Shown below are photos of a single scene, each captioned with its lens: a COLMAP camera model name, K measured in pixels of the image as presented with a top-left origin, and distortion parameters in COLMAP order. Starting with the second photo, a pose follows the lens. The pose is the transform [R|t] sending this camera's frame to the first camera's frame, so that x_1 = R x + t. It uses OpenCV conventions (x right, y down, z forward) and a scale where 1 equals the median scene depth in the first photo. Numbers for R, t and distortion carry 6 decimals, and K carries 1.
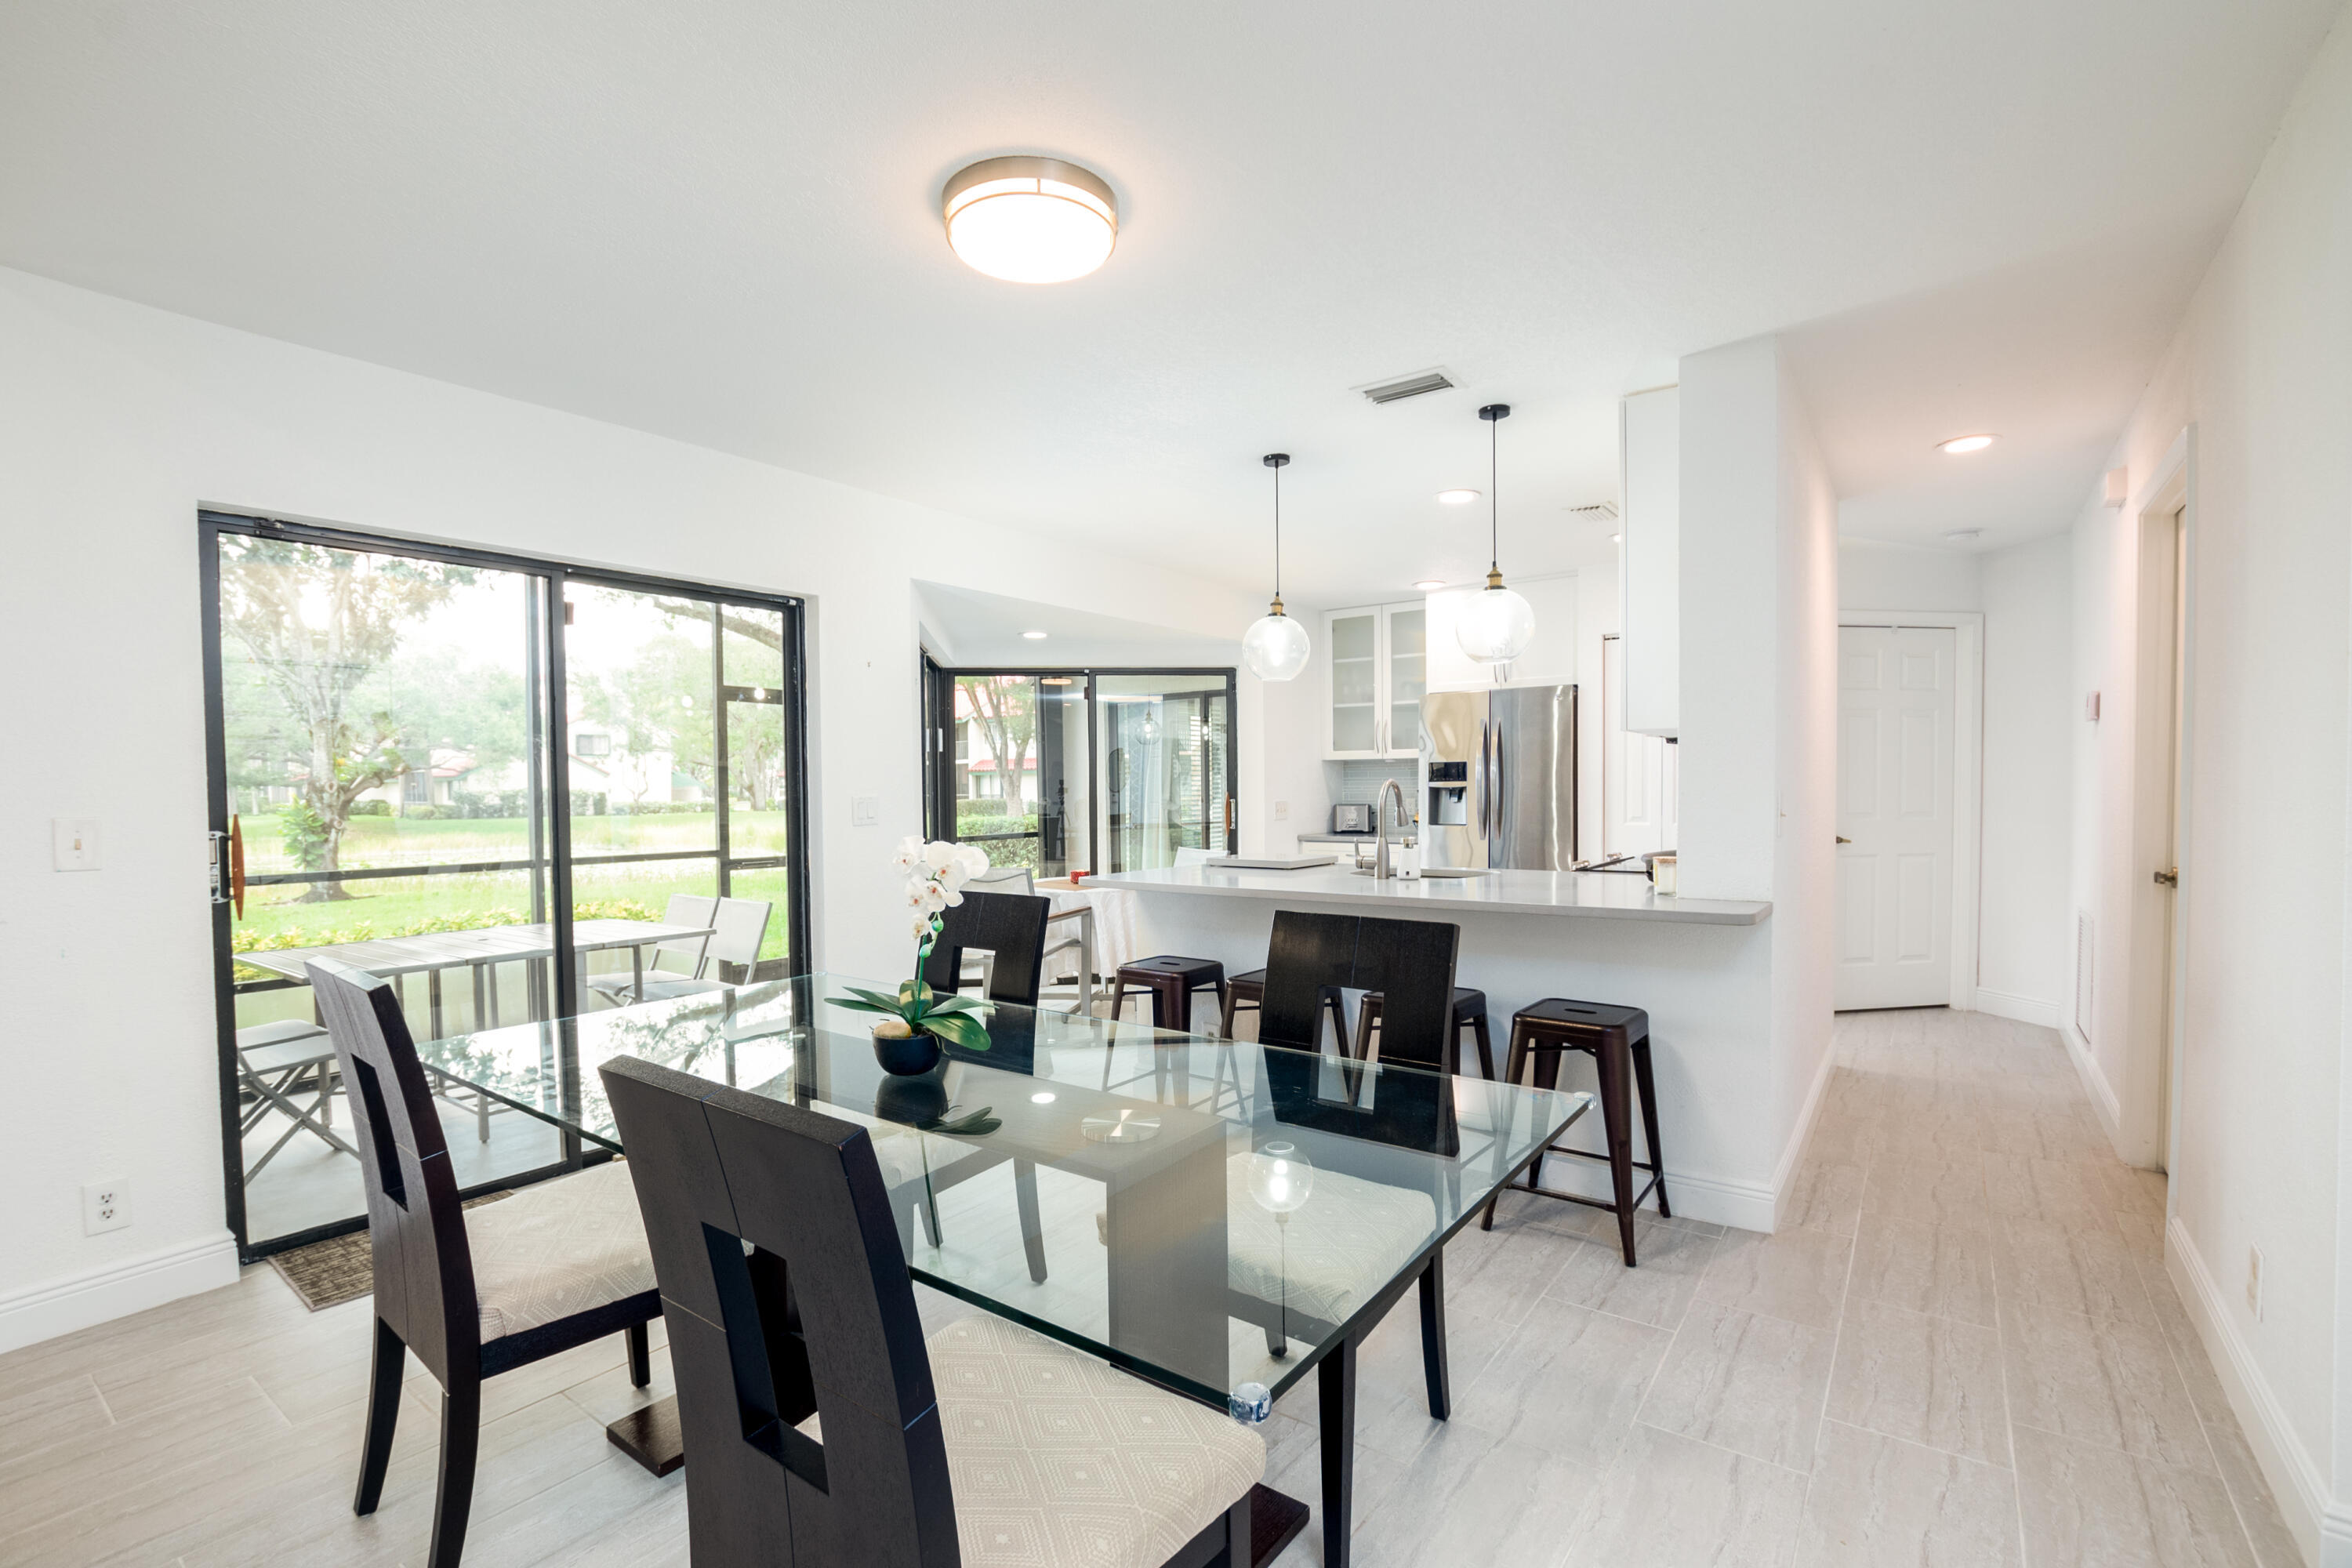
lens RADIAL K [[1025.4, 0, 1164.1], [0, 1025.4, 778.7], [0, 0, 1]] dist [-0.025653, 0.004330]
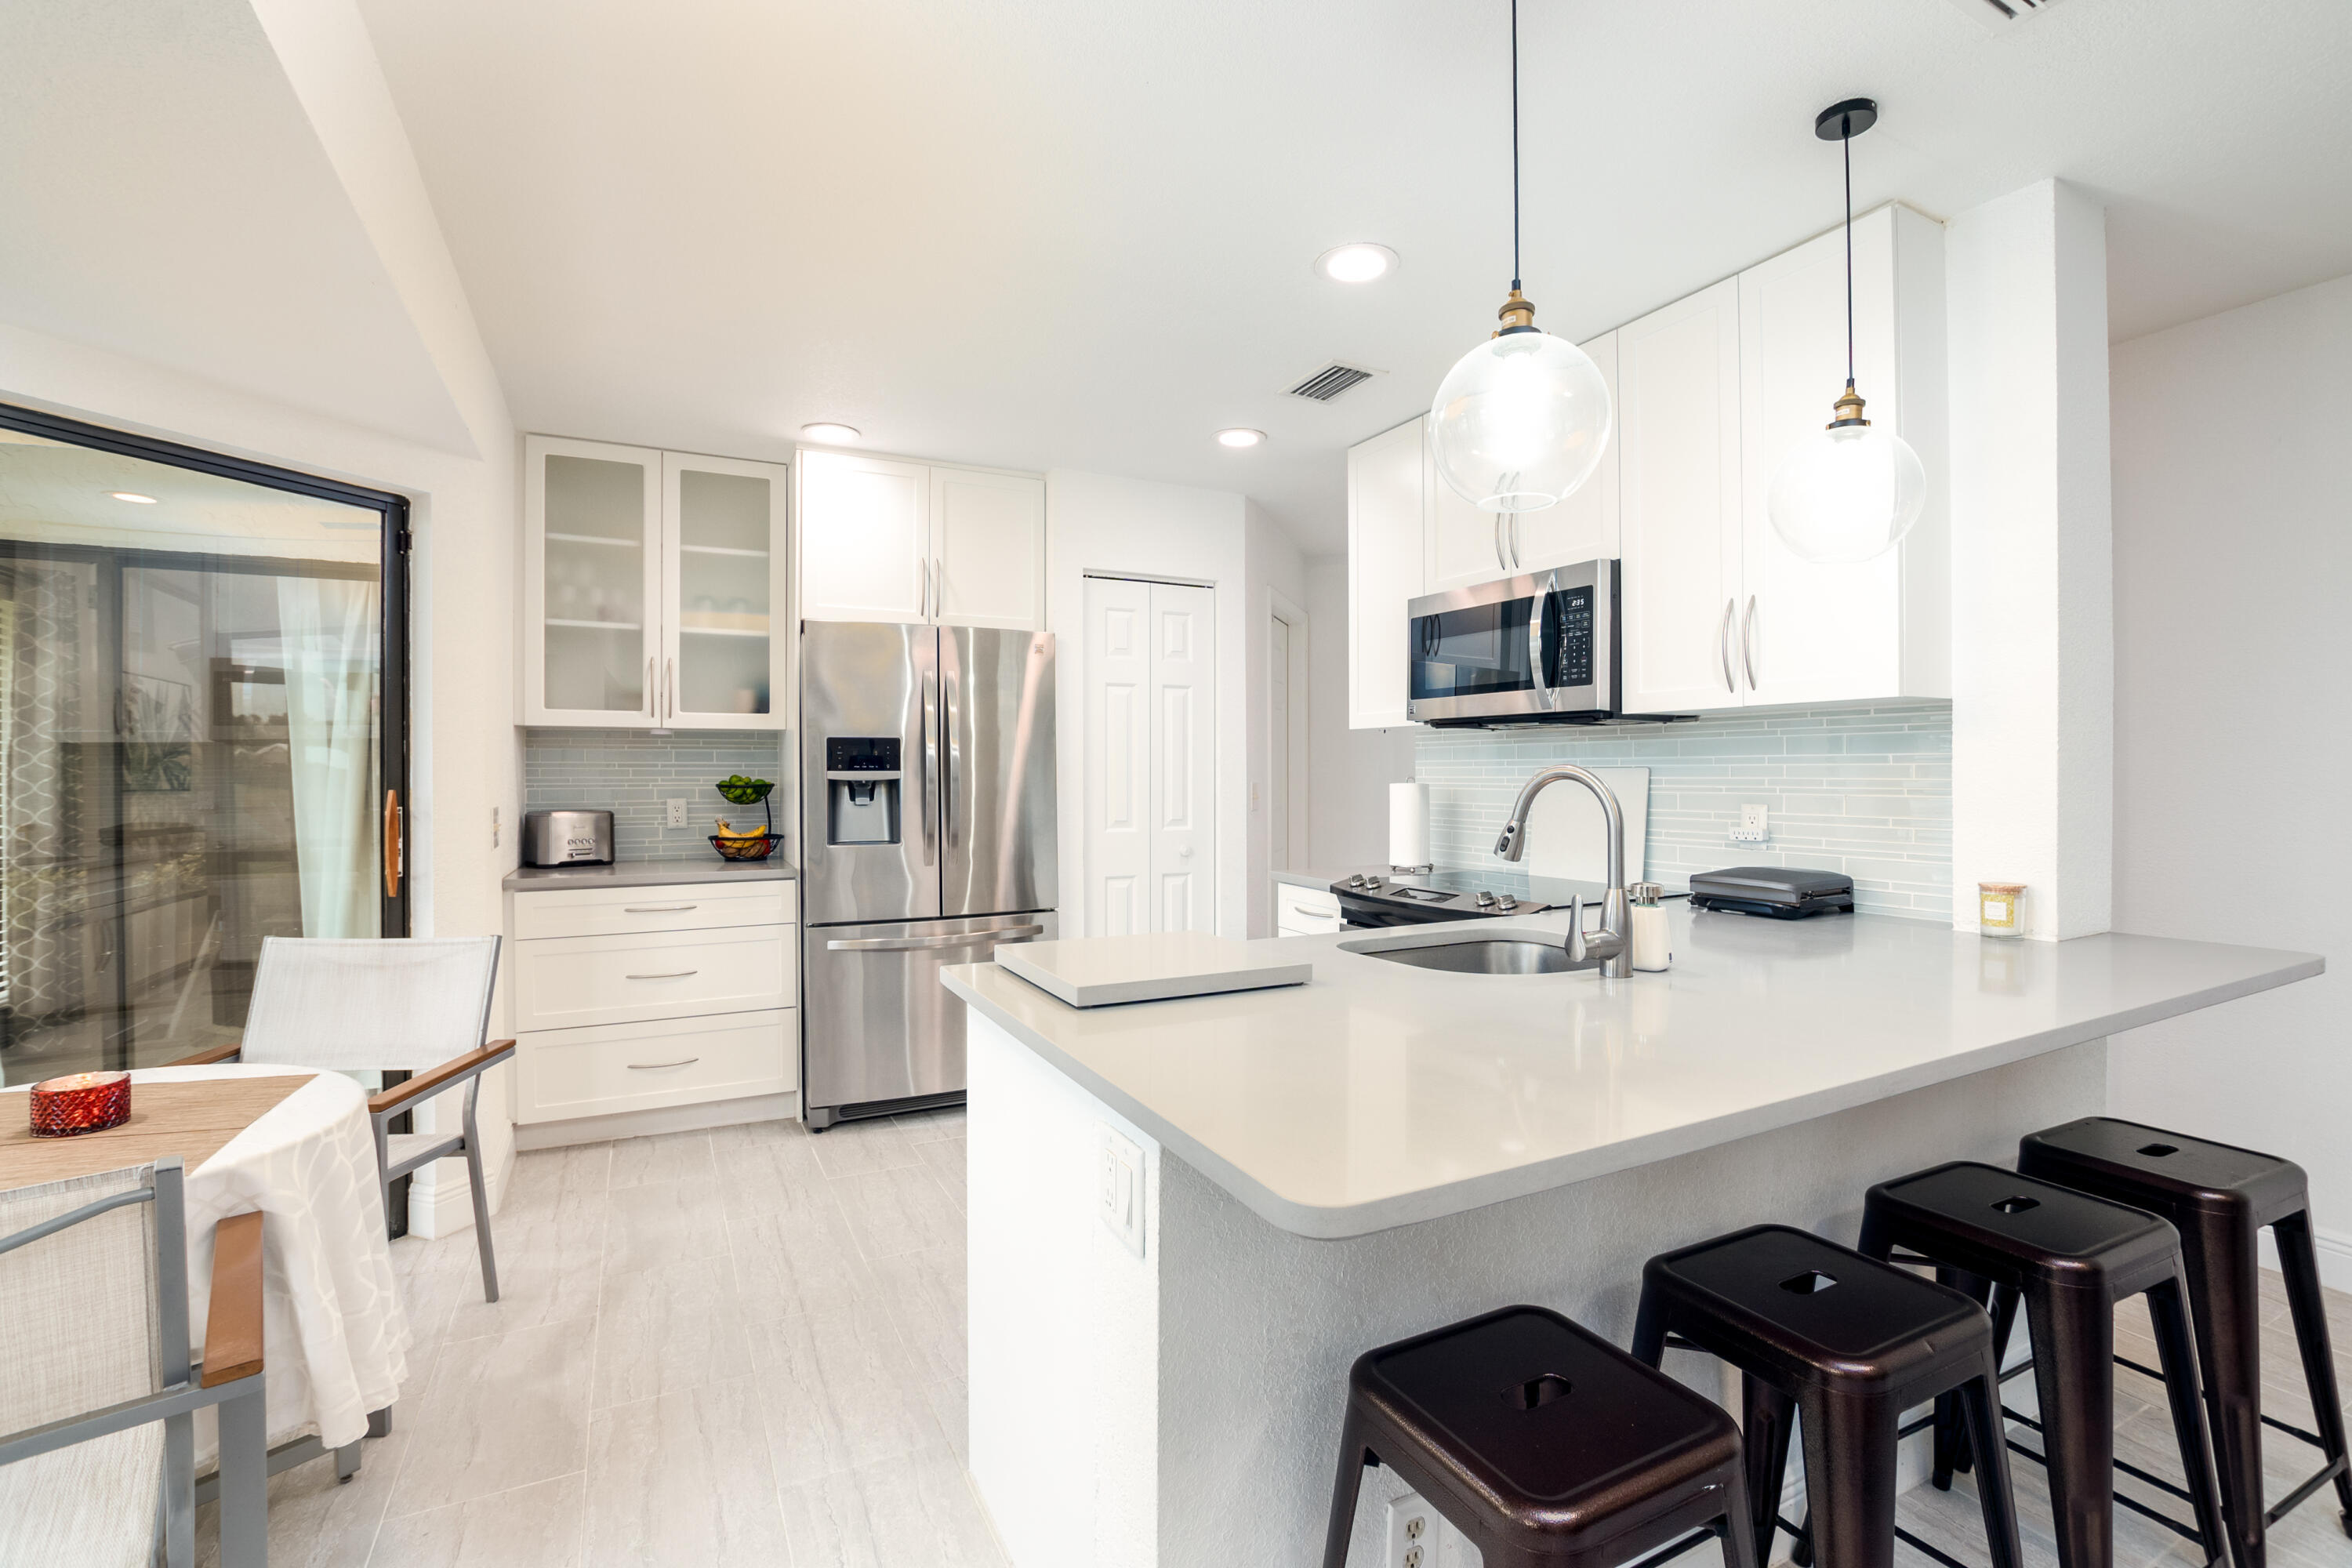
lens RADIAL K [[1025.4, 0, 1164.1], [0, 1025.4, 778.7], [0, 0, 1]] dist [-0.025653, 0.004330]
pose [[0.473471, -0.000103, 0.880810, -0.157388], [-0.015323, 0.999848, 0.008354, -0.000302], [-0.880676, -0.017452, 0.473397, 0.538582]]
